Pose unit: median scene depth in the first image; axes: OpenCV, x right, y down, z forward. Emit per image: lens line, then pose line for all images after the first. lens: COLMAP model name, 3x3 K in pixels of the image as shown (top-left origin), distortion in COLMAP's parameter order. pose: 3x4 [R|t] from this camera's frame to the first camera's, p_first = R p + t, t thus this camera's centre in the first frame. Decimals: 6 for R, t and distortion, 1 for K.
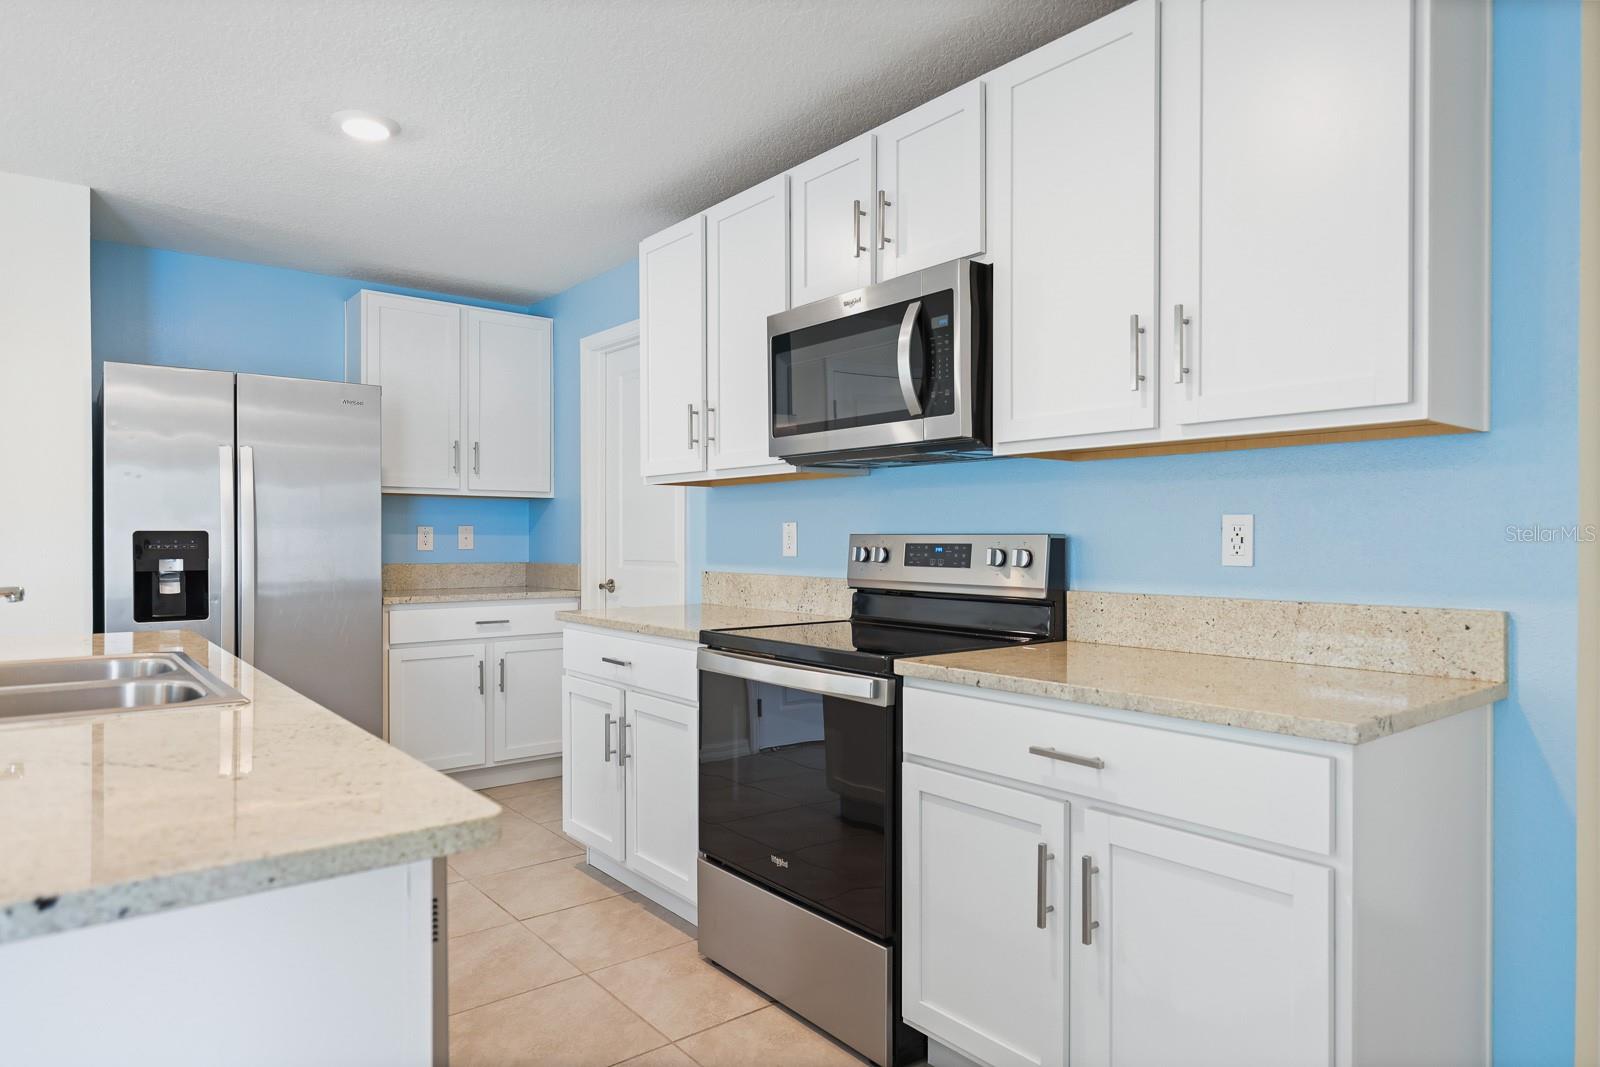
lens RADIAL K [[971.8, 0, 824.9], [0, 971.8, 537.9], [0, 0, 1]] dist [-0.000939, -0.000544]
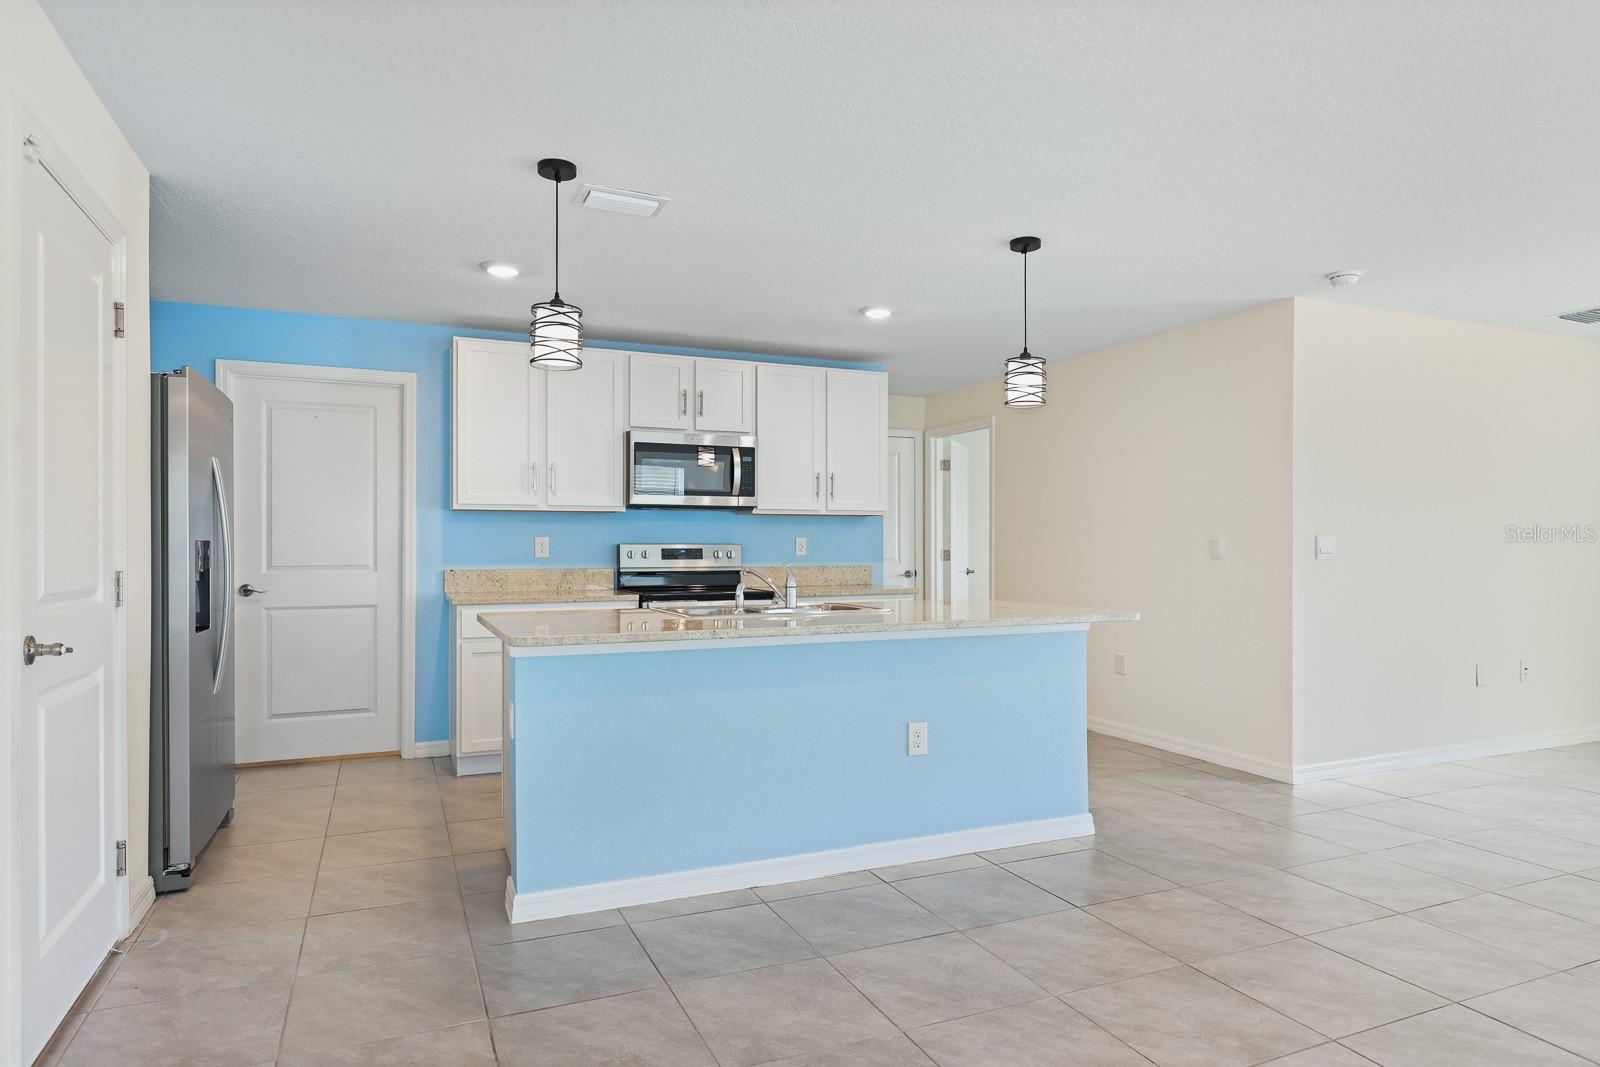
lens RADIAL K [[939.2, 0, 796.3], [0, 939.2, 541.9], [0, 0, 1]] dist [-0.000920, -0.001212]
pose [[0.269763, 0.001529, 0.962925, -1.747985], [0.000952, 0.999998, -0.001855, -0.004412], [-0.962926, 0.001417, 0.269761, 0.187603]]
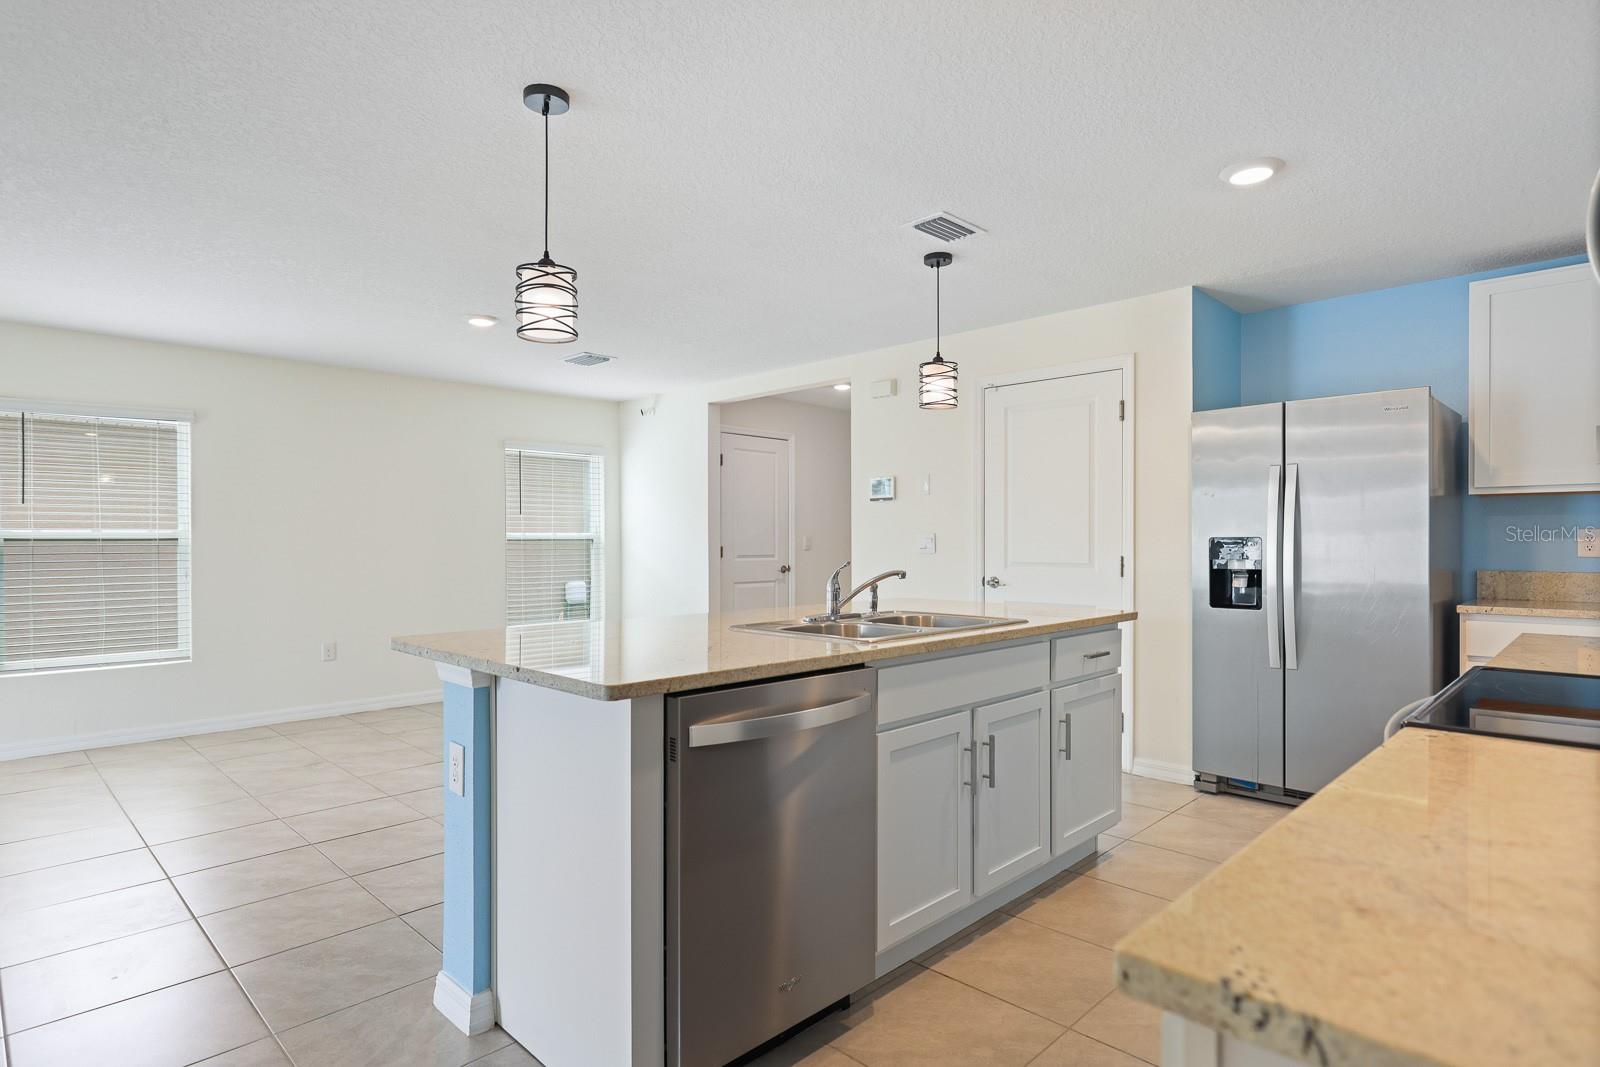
lens RADIAL K [[852.6, 0, 777.5], [0, 852.6, 527.8], [0, 0, 1]] dist [-0.002024, 0.000145]
pose [[0.087722, -0.015812, -0.996020, 0.449747], [0.001631, 0.999875, -0.015730, -0.003251], [0.996144, -0.000244, 0.087736, 0.378042]]
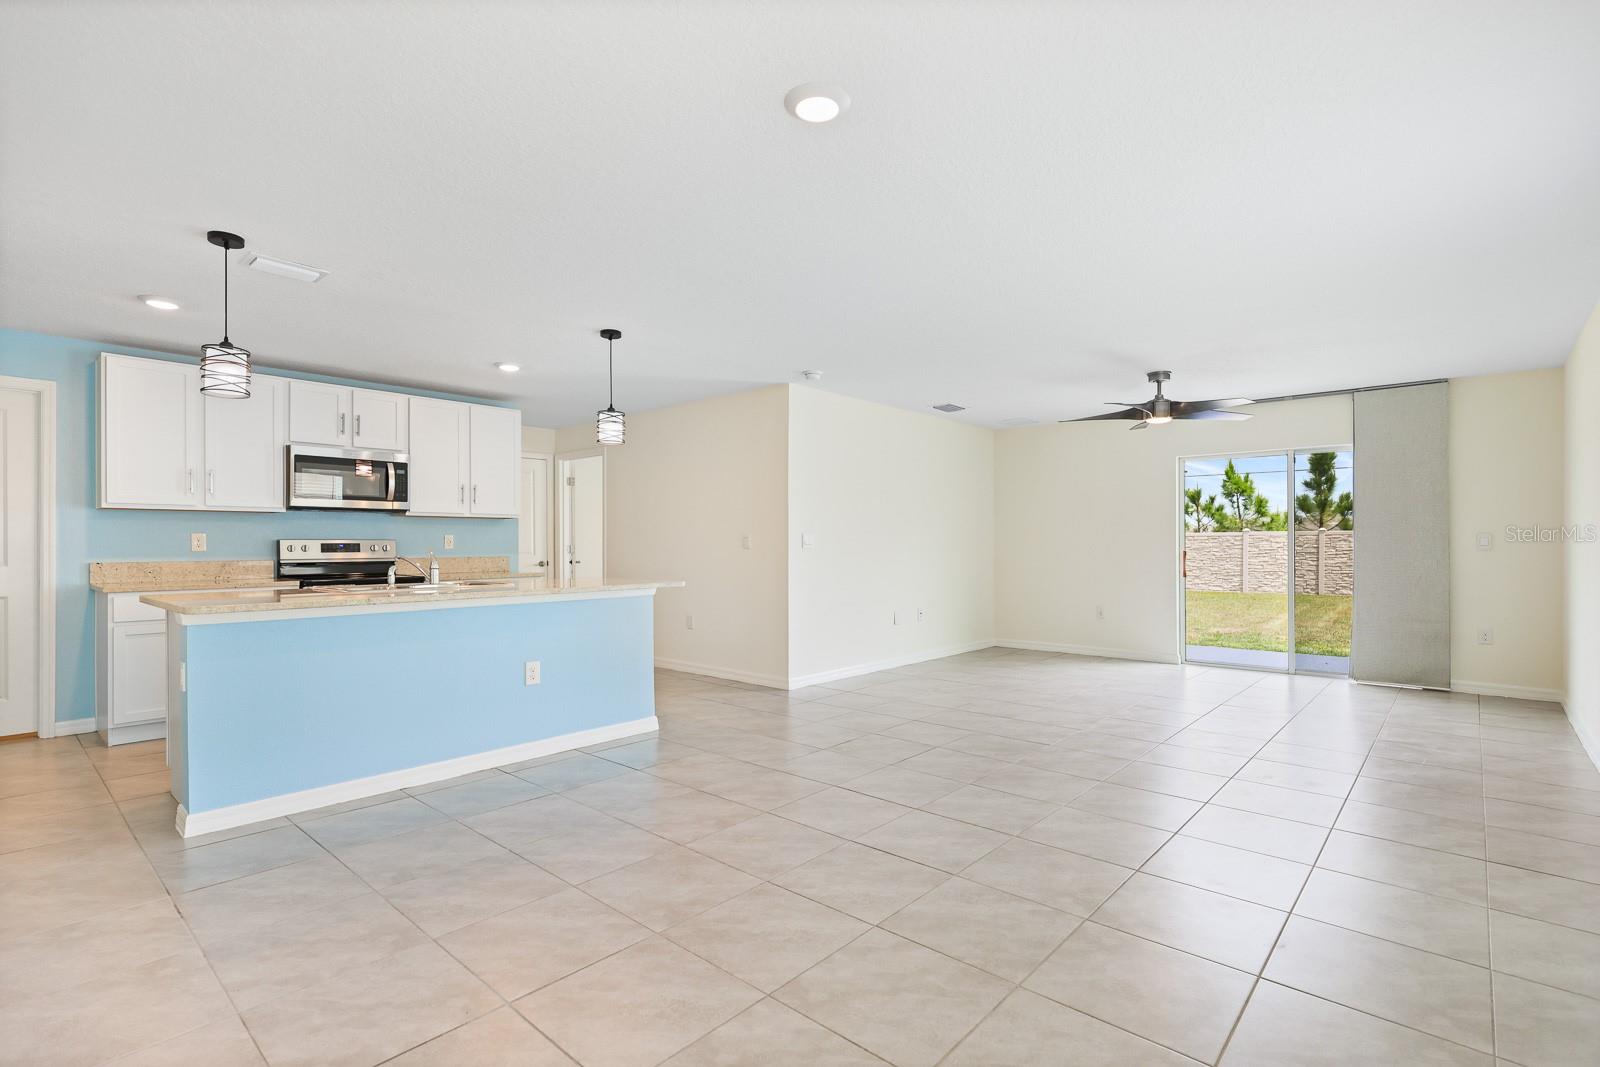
lens RADIAL K [[745.9, 0, 793.6], [0, 745.9, 543.3], [0, 0, 1]] dist [0.000572, -0.000798]
pose [[-0.151580, 0.000803, 0.988445, -1.976421], [0.003839, 0.999993, -0.000224, 0.010317], [-0.988438, 0.003761, -0.151582, 0.094539]]
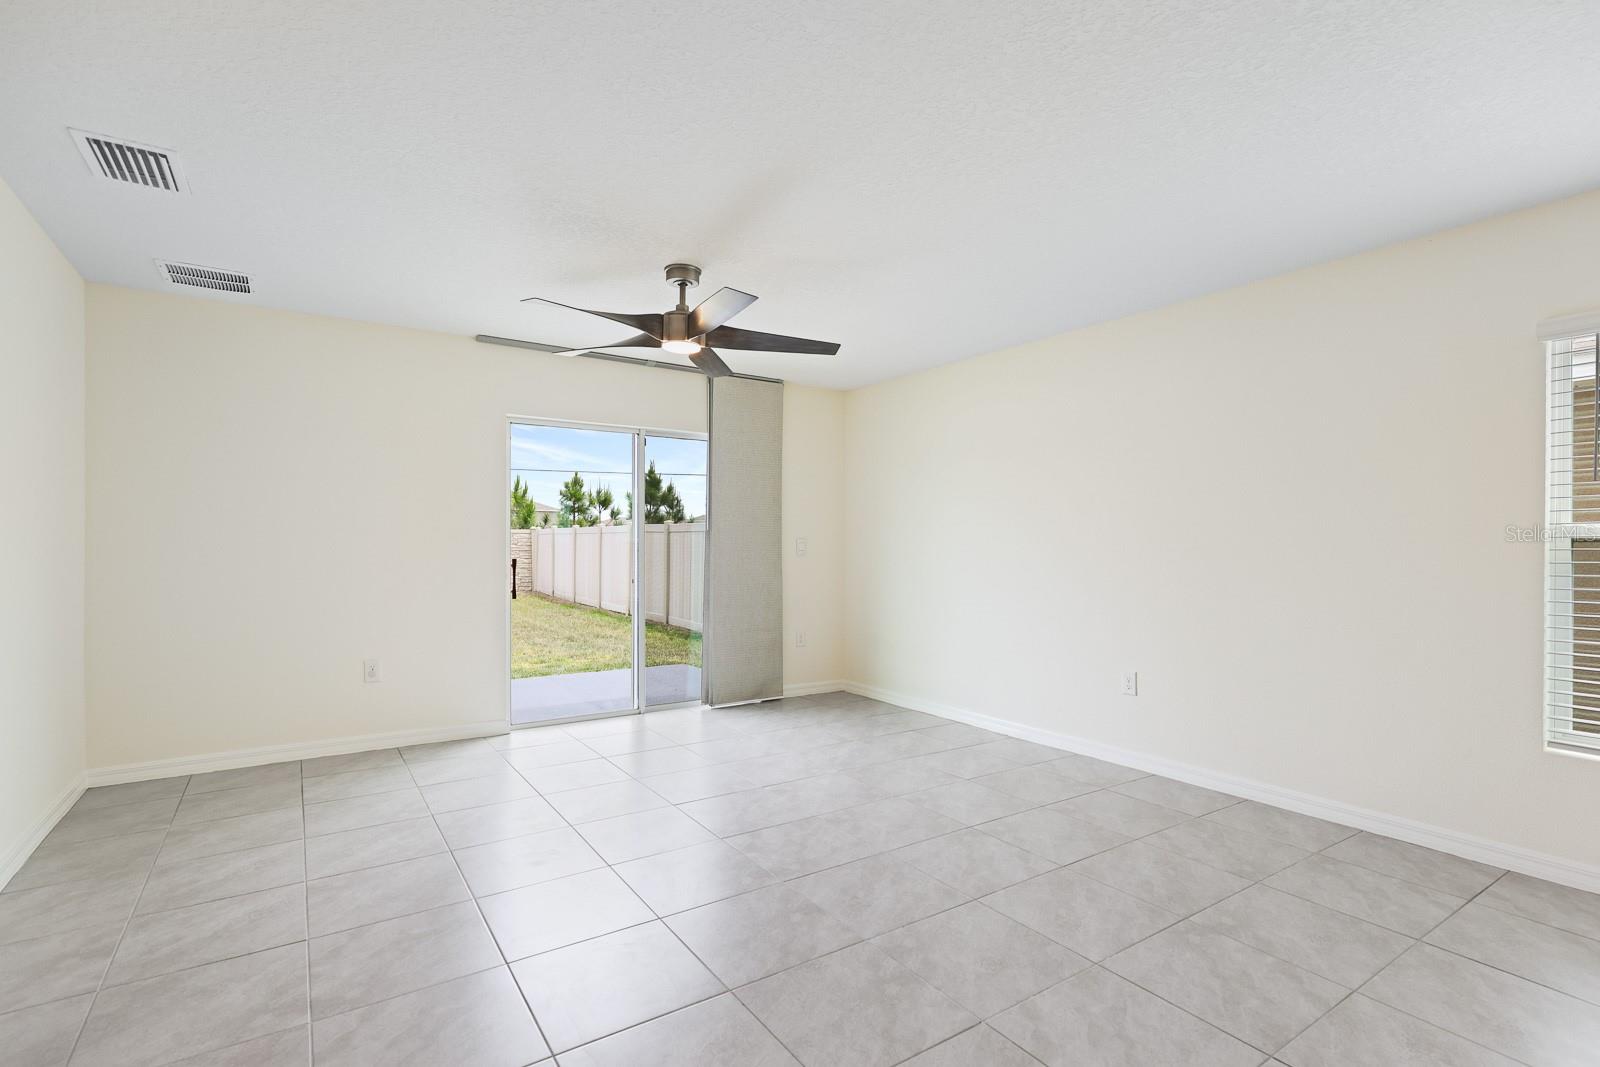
lens RADIAL K [[757.1, 0, 827.3], [0, 757.1, 542.9], [0, 0, 1]] dist [0.004612, -0.000316]
pose [[-0.997265, -0.006210, 0.073646, -0.503749], [-0.006144, 0.999980, 0.001130, 0.000118], [-0.073652, 0.000675, -0.997284, 0.029263]]
